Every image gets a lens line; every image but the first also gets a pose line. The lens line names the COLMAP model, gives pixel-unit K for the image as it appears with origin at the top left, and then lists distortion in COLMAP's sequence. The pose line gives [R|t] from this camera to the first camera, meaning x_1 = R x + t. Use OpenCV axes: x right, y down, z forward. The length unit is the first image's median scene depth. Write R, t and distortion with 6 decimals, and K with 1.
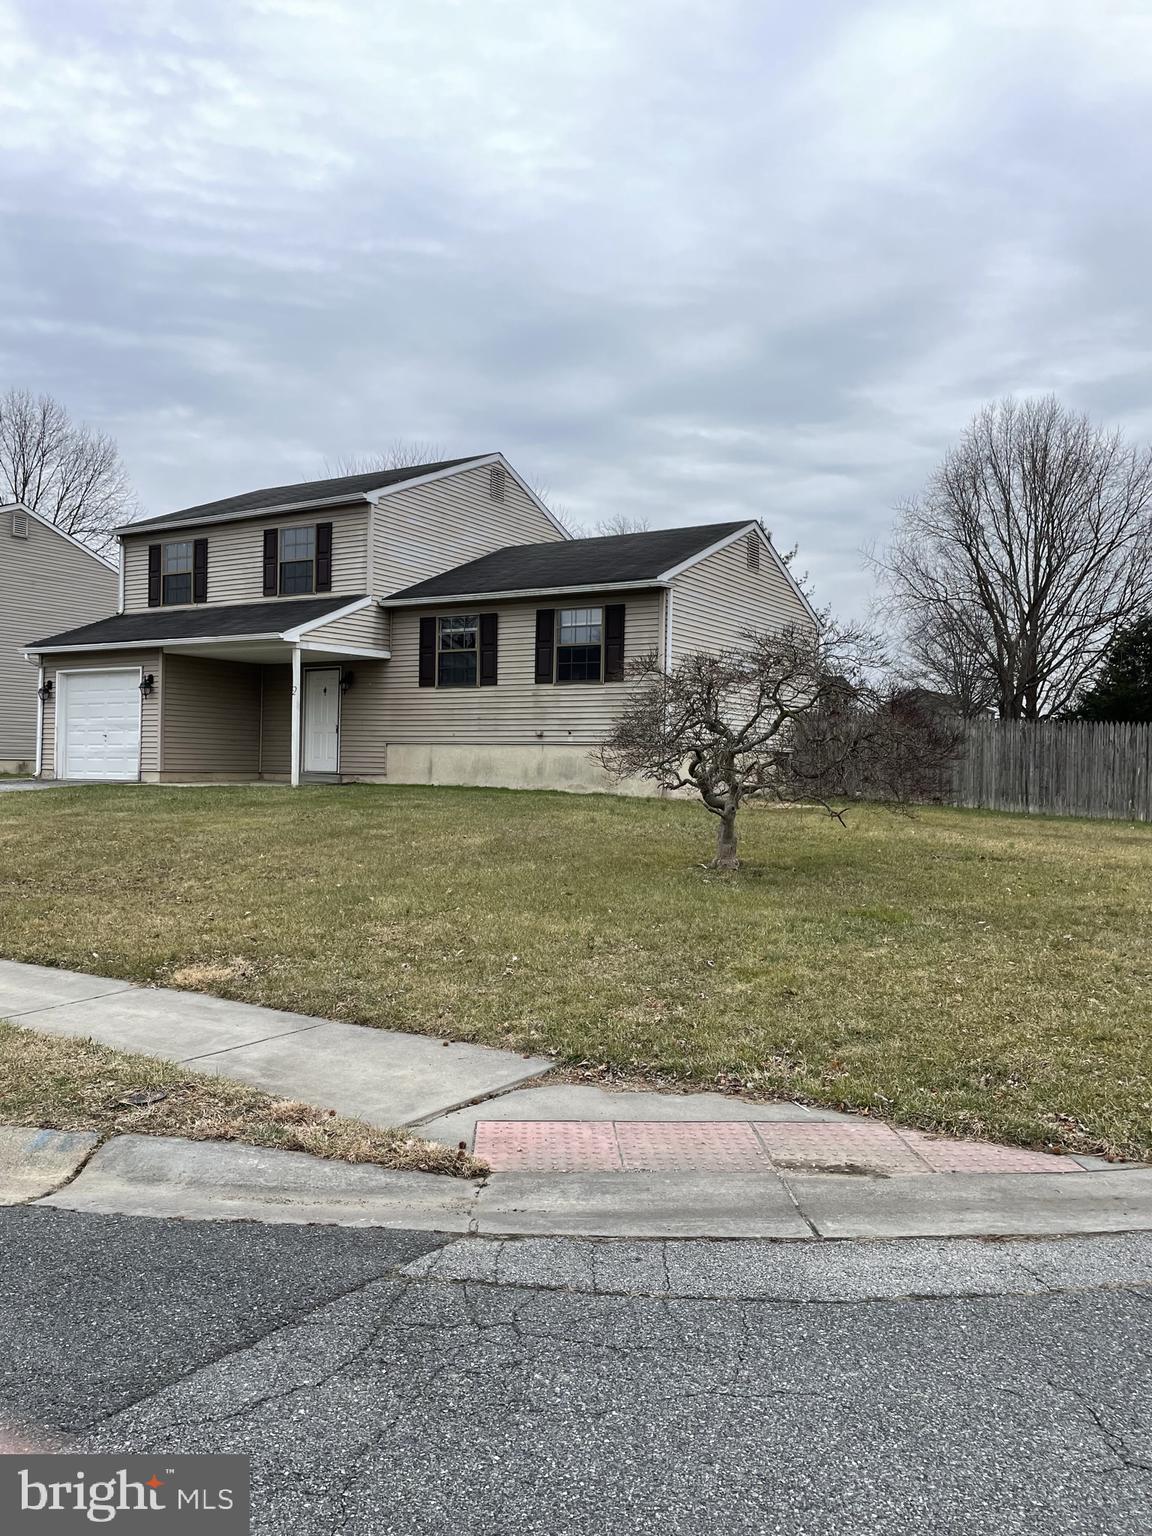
lens RADIAL K [[1154.6, 0, 583.8], [0, 1154.6, 750.1], [0, 0, 1]] dist [0.111510, -0.140713]
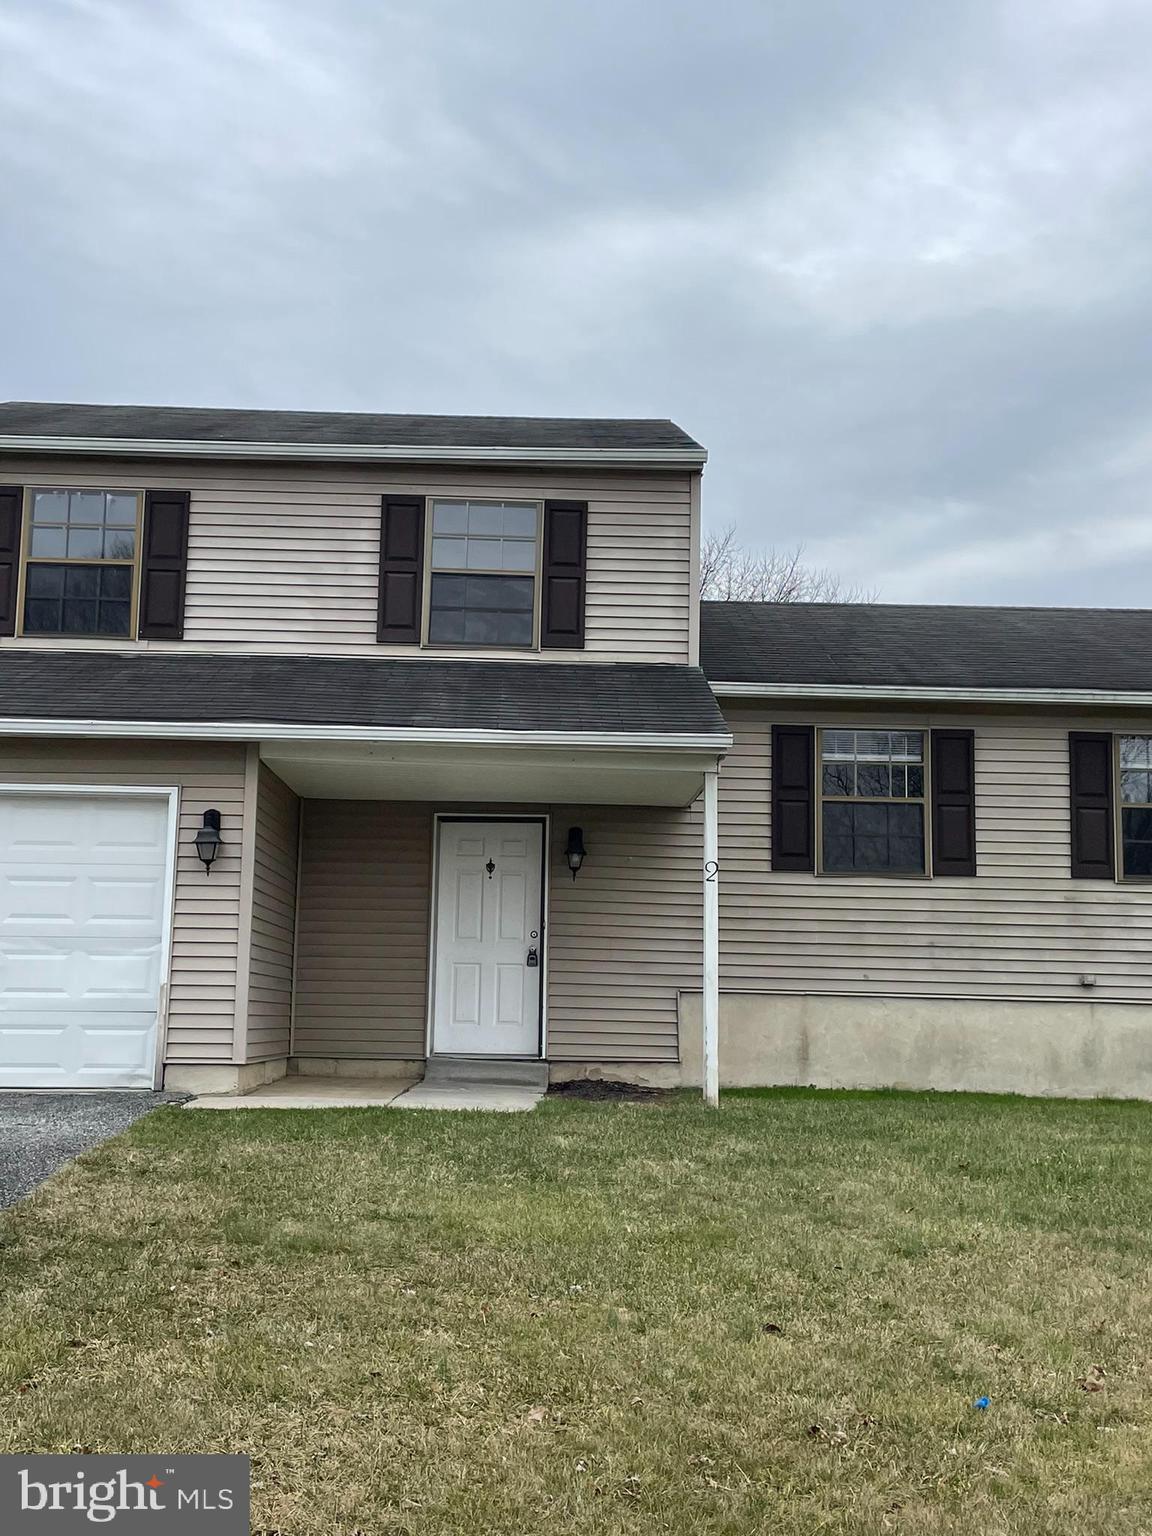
lens RADIAL K [[1728.3, 0, 567.5], [0, 1728.3, 749.0], [0, 0, 1]] dist [0.136930, -0.278447]
pose [[0.839757, 0.082505, 0.536658, -0.590780], [-0.014010, 0.991351, -0.130486, -0.011094], [-0.542782, 0.102058, 0.833650, 0.457685]]
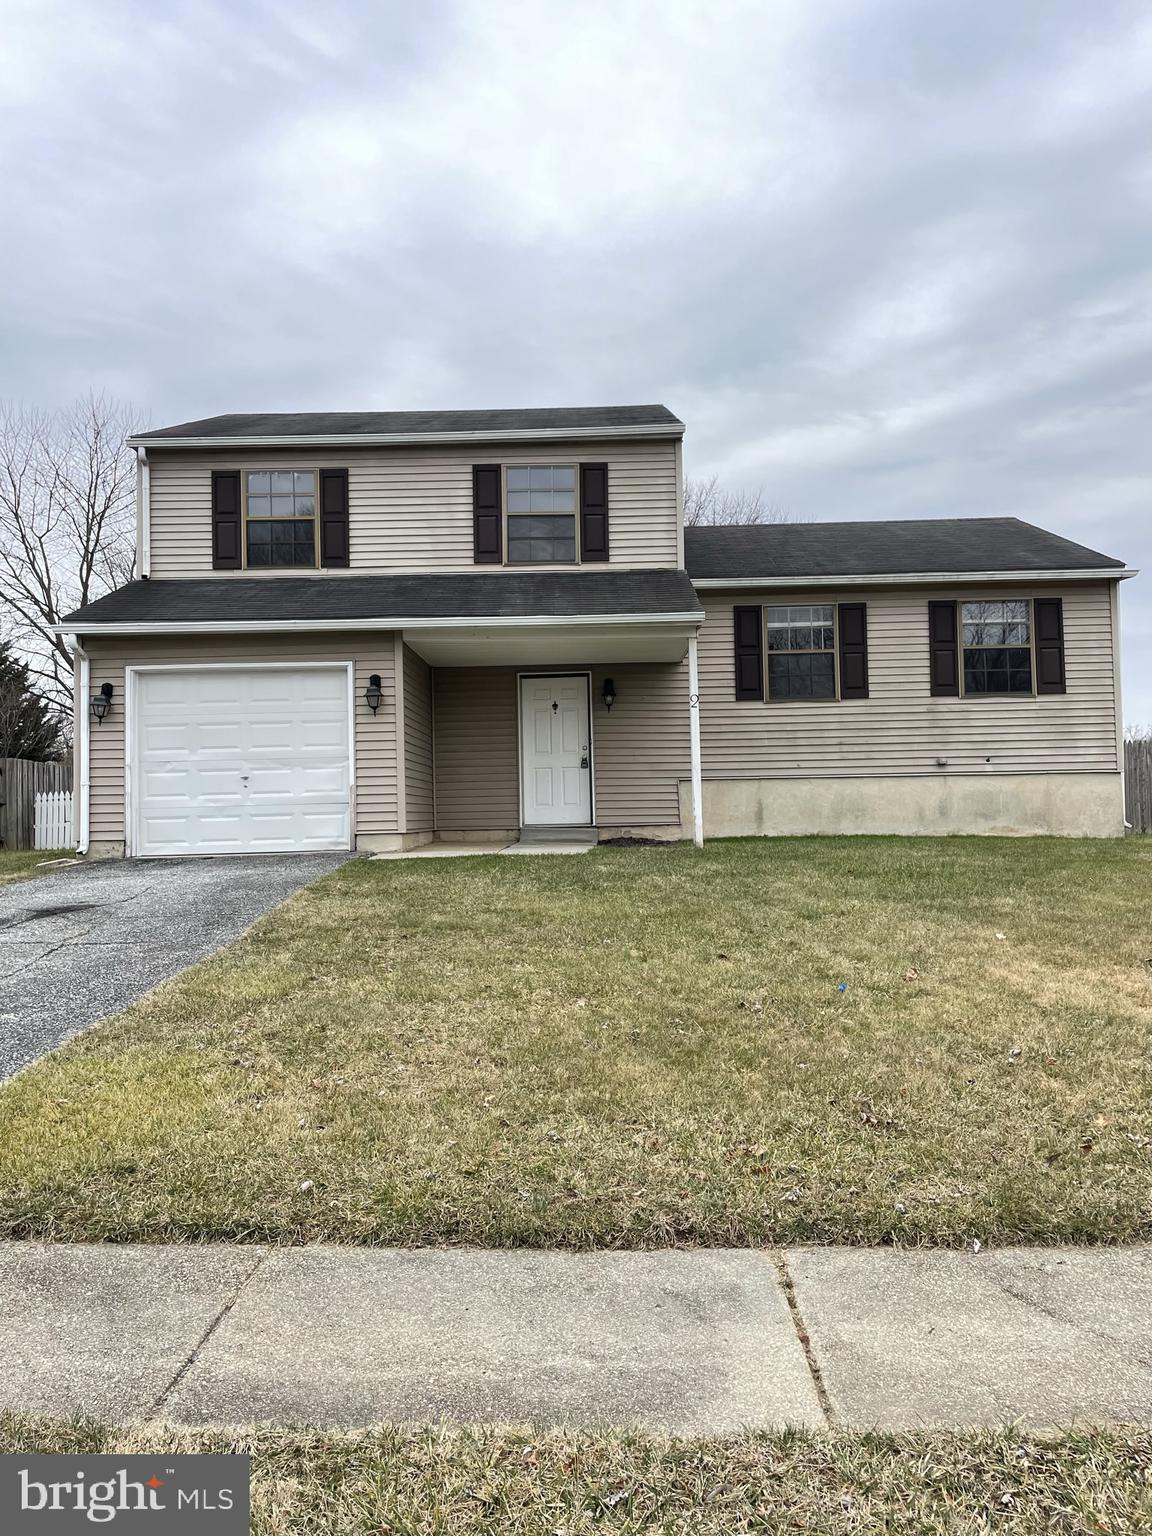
lens RADIAL K [[1154.6, 0, 583.8], [0, 1154.6, 750.1], [0, 0, 1]] dist [0.111510, -0.140713]
pose [[0.855415, -0.005548, 0.517913, -0.598984], [0.026321, 0.999116, -0.032771, -0.002684], [-0.517274, 0.041665, 0.854805, 0.432548]]
